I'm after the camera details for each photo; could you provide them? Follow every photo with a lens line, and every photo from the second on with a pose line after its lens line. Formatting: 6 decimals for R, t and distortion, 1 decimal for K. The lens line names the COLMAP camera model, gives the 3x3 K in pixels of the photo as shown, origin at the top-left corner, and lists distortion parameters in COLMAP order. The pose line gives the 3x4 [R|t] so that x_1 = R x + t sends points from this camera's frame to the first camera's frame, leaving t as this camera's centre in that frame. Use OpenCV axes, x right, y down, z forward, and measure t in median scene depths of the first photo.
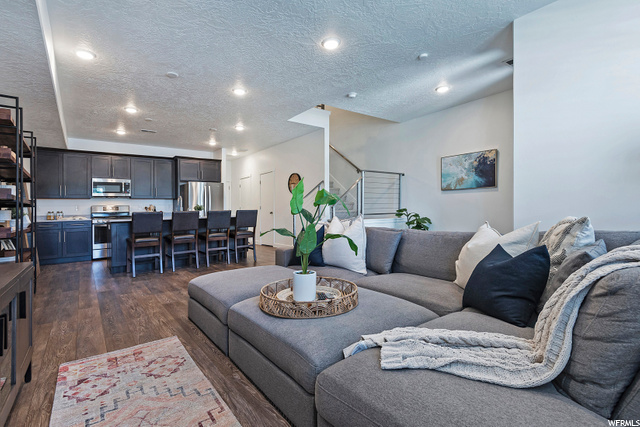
lens RADIAL K [[294.7, 0, 310.3], [0, 294.7, 206.4], [0, 0, 1]] dist [0.009270, -0.001169]
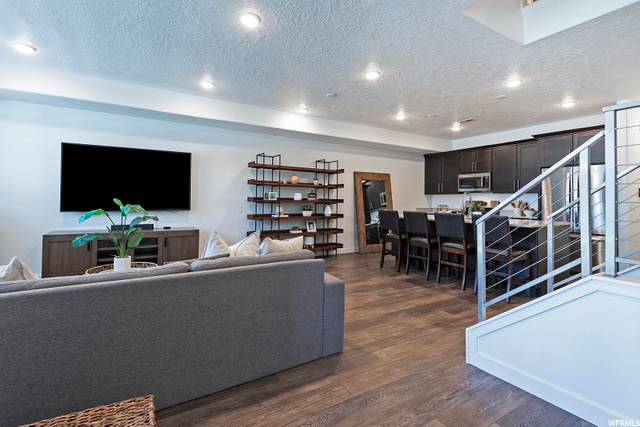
lens RADIAL K [[303.1, 0, 312.3], [0, 303.1, 188.3], [0, 0, 1]] dist [0.013581, -0.000479]
pose [[-0.102510, -0.019099, -0.994549, 0.445313], [0.006775, 0.999779, -0.019898, -0.032334], [0.994709, -0.008778, -0.102358, 0.642140]]
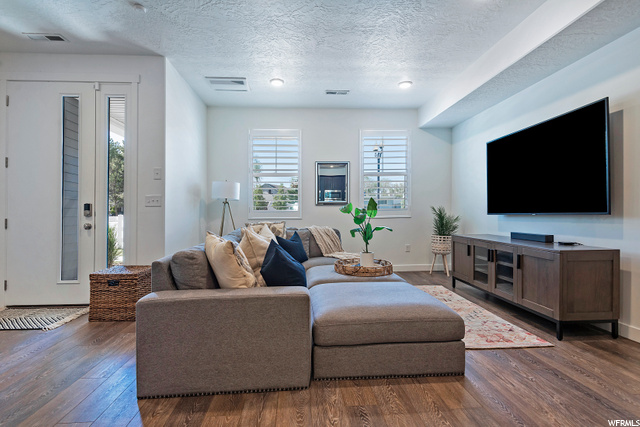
lens RADIAL K [[334.1, 0, 307.5], [0, 334.1, 212.8], [0, 0, 1]] dist [0.004160, -0.000496]
pose [[-0.826941, 0.027114, 0.561635, -0.242394], [0.017885, 0.999600, -0.021924, 0.009705], [-0.562005, -0.008085, -0.827094, 0.798537]]
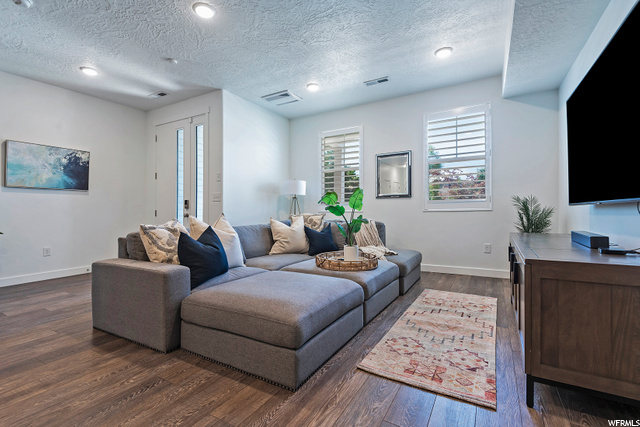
lens RADIAL K [[294.7, 0, 310.3], [0, 294.7, 206.4], [0, 0, 1]] dist [0.009270, -0.001169]
pose [[-0.359262, 0.040277, 0.932367, -0.418317], [0.003155, 0.999115, -0.041944, 0.022790], [-0.933231, -0.012127, -0.359071, 0.513942]]
